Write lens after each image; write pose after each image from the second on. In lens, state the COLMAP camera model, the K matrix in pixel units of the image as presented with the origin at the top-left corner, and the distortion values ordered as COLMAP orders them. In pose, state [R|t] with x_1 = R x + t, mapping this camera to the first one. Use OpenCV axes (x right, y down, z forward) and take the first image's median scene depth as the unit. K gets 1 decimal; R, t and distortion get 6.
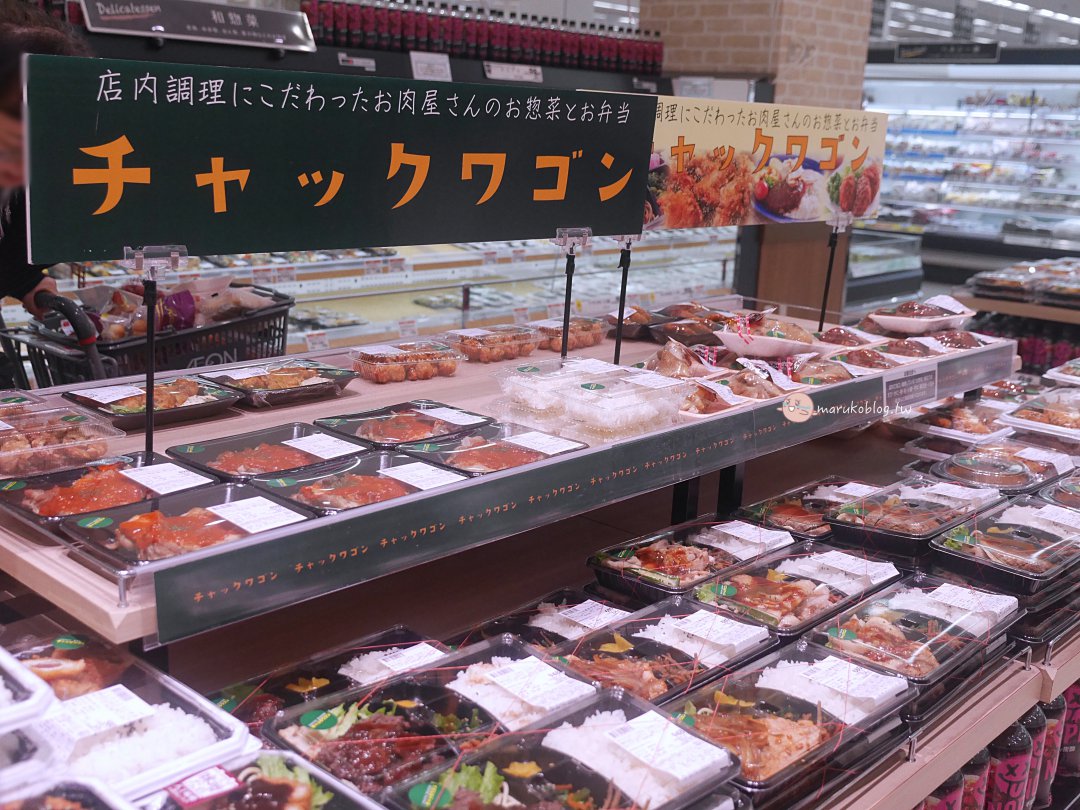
lens RADIAL K [[1248.3, 0, 536.0], [0, 1248.3, 407.6], [0, 0, 1]] dist [-0.009569, 0.000000]
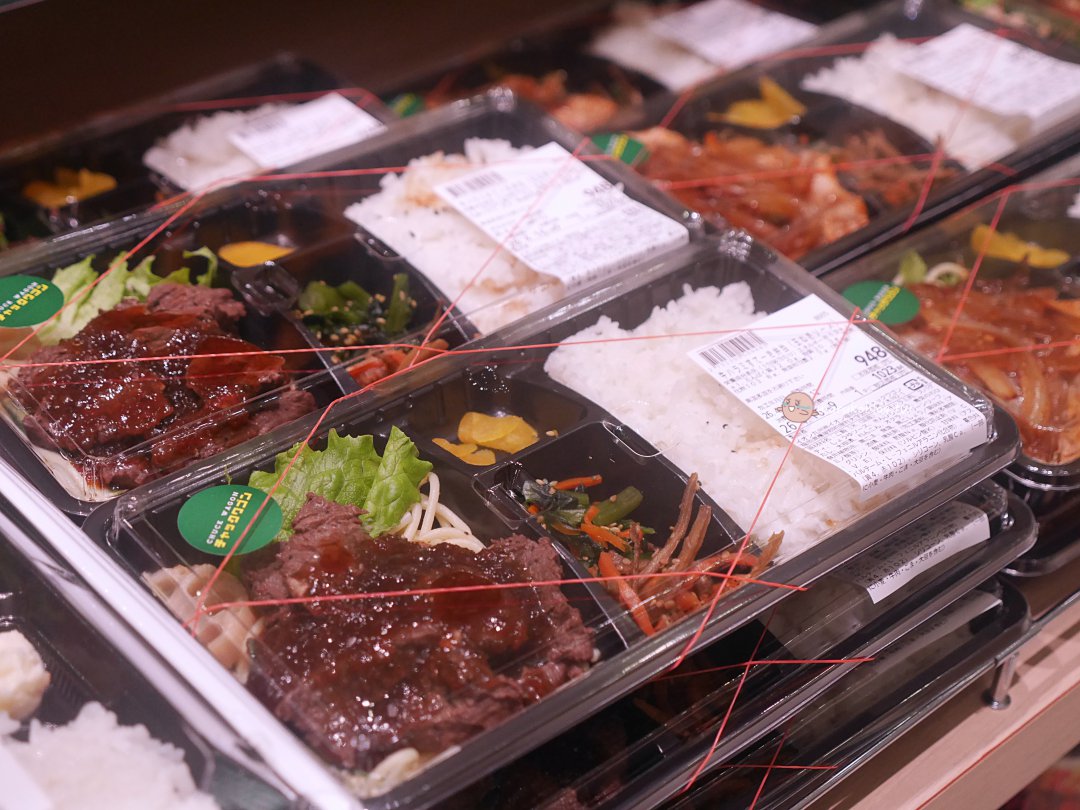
lens RADIAL K [[1848.2, 0, 544.7], [0, 1848.2, 411.9], [0, 0, 1]] dist [0.045319, 0.000000]
pose [[0.995273, 0.039380, -0.088772, 0.057170], [-0.001749, 0.921217, 0.389046, 0.035799], [0.097099, -0.387052, 0.916931, 0.387768]]
